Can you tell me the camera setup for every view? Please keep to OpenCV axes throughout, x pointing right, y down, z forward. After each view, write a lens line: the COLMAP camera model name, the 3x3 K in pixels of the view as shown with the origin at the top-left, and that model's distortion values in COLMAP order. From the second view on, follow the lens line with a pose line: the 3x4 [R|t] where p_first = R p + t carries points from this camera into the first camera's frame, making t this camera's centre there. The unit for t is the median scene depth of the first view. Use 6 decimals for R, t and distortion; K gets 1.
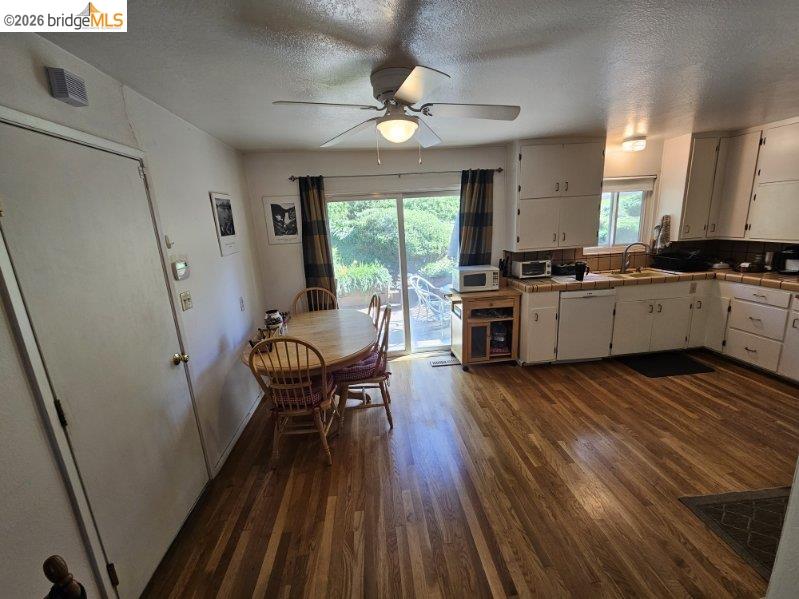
lens RADIAL K [[328.0, 0, 399.5], [0, 328.0, 296.7], [0, 0, 1]] dist [-0.001198, -0.000397]
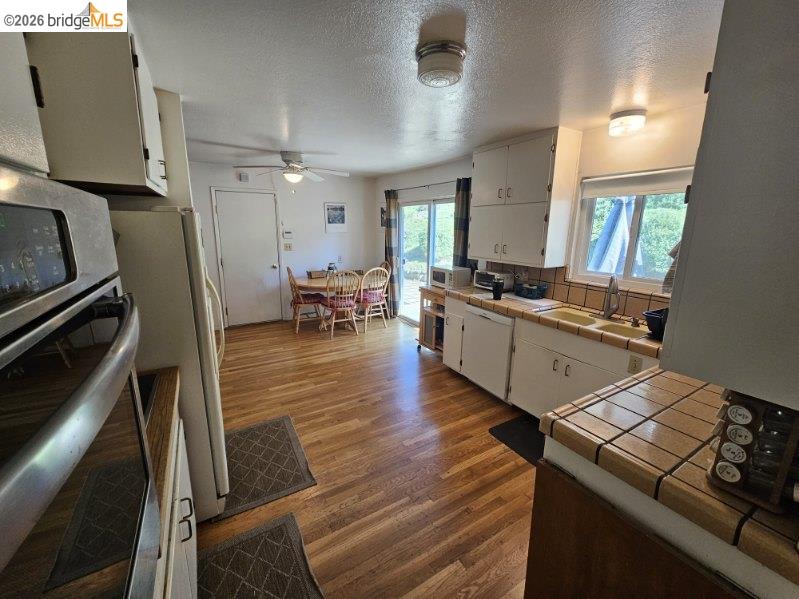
lens RADIAL K [[328.0, 0, 396.7], [0, 328.0, 295.2], [0, 0, 1]] dist [-0.001198, -0.000397]
pose [[0.428638, 0.250531, -0.868046, 1.289745], [-0.237166, 0.958292, 0.159466, -0.149761], [0.871792, 0.137517, 0.470178, 0.380917]]
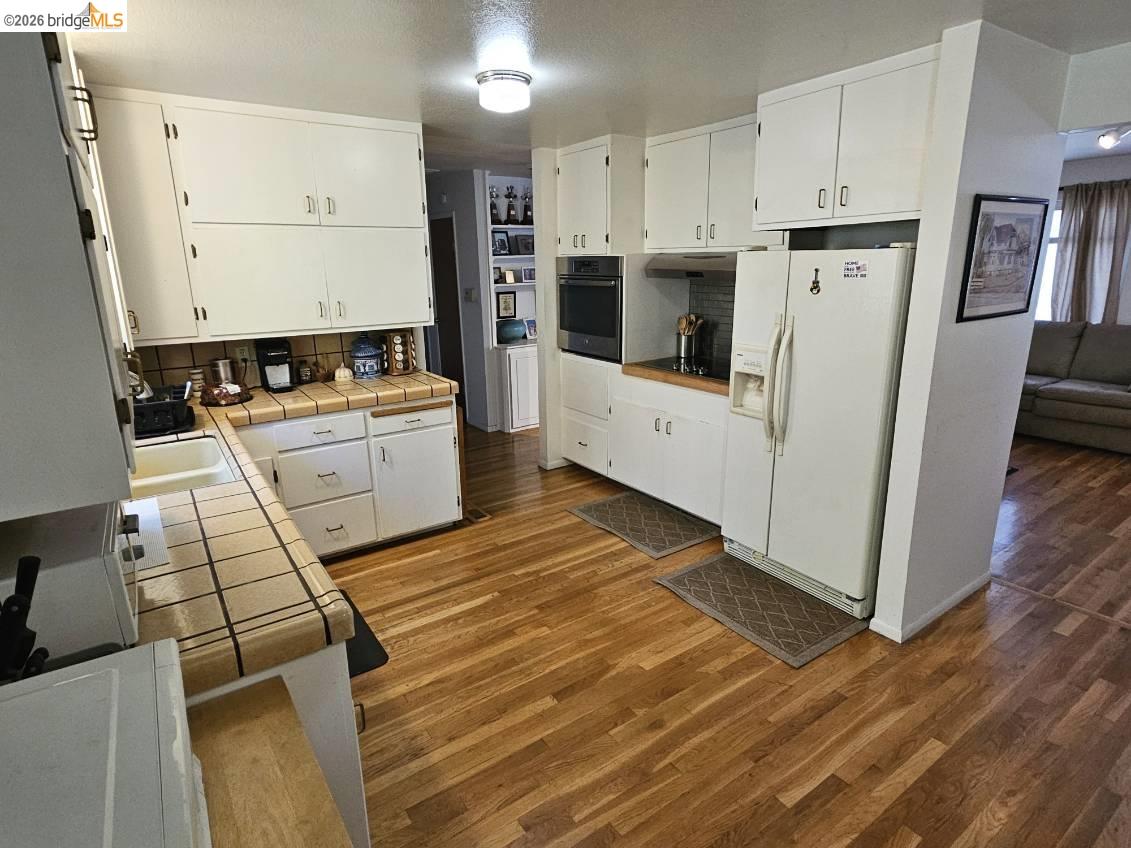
lens RADIAL K [[609.3, 0, 558.6], [0, 609.3, 424.0], [0, 0, 1]] dist [-0.001445, 0.000051]
pose [[-0.480629, -0.163666, 0.861516, 0.031385], [0.238376, 0.921051, 0.307963, -0.225676], [-0.843903, 0.353381, -0.403670, 1.028393]]
